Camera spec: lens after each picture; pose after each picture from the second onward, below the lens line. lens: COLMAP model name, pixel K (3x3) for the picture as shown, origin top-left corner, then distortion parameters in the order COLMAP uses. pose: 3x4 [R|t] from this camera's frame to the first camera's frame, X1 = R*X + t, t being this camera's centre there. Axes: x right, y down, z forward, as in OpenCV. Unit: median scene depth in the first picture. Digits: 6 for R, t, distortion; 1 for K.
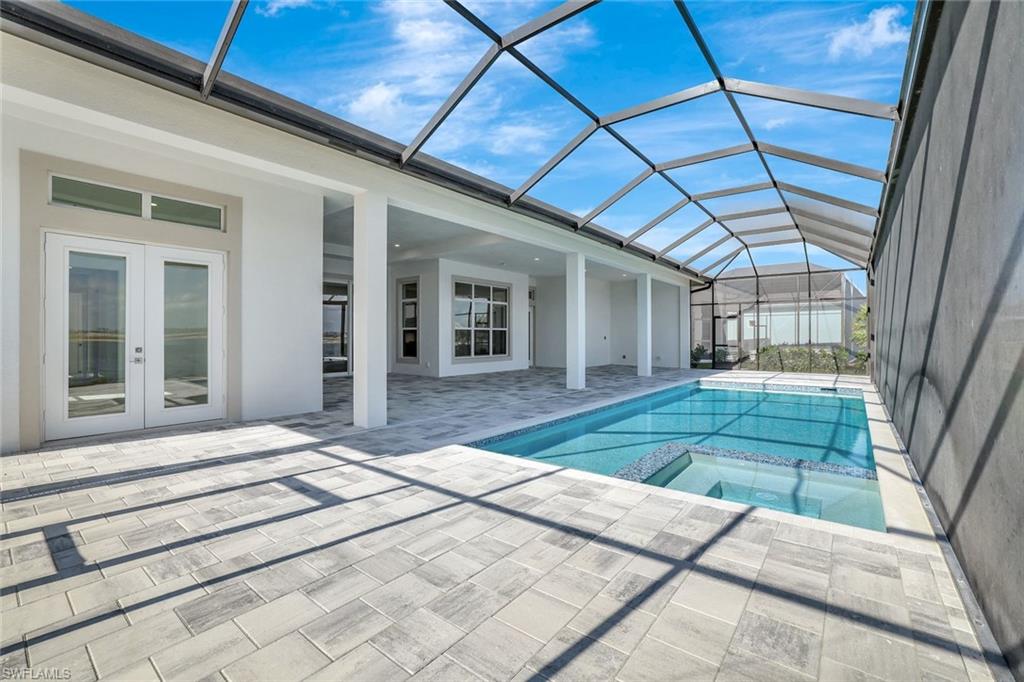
lens RADIAL K [[443.0, 0, 506.3], [0, 443.0, 334.7], [0, 0, 1]] dist [-0.045642, 0.015530]
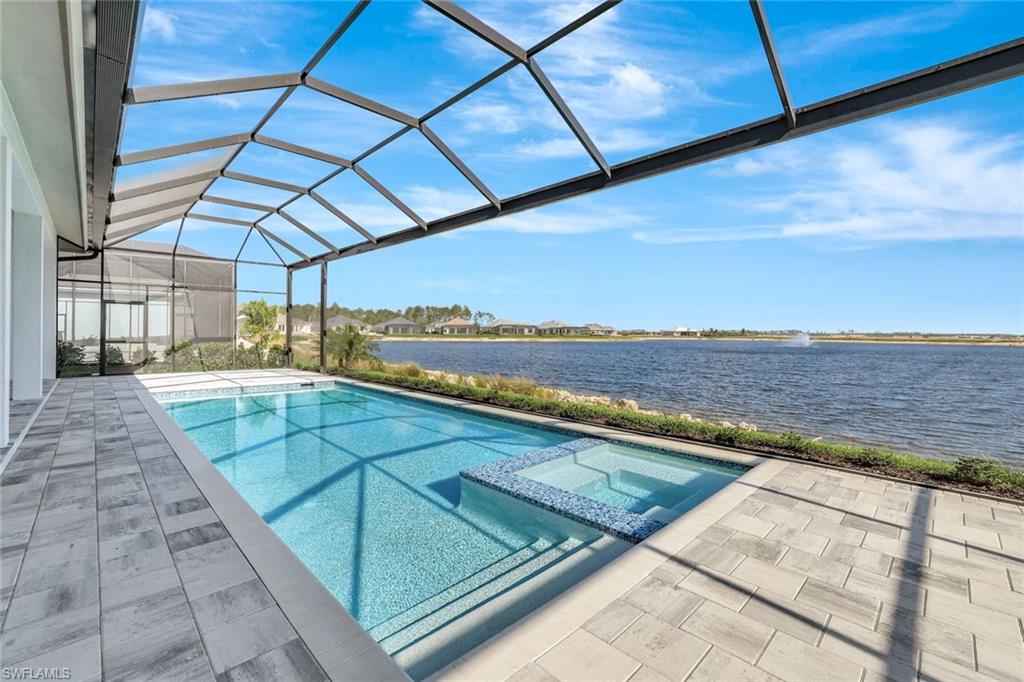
lens RADIAL K [[443.0, 0, 506.3], [0, 443.0, 334.7], [0, 0, 1]] dist [-0.045642, 0.015530]
pose [[0.122034, 0.000257, 0.992526, -0.594945], [-0.014365, 0.999896, 0.001507, 0.012458], [-0.992422, -0.014442, 0.122025, 1.336450]]
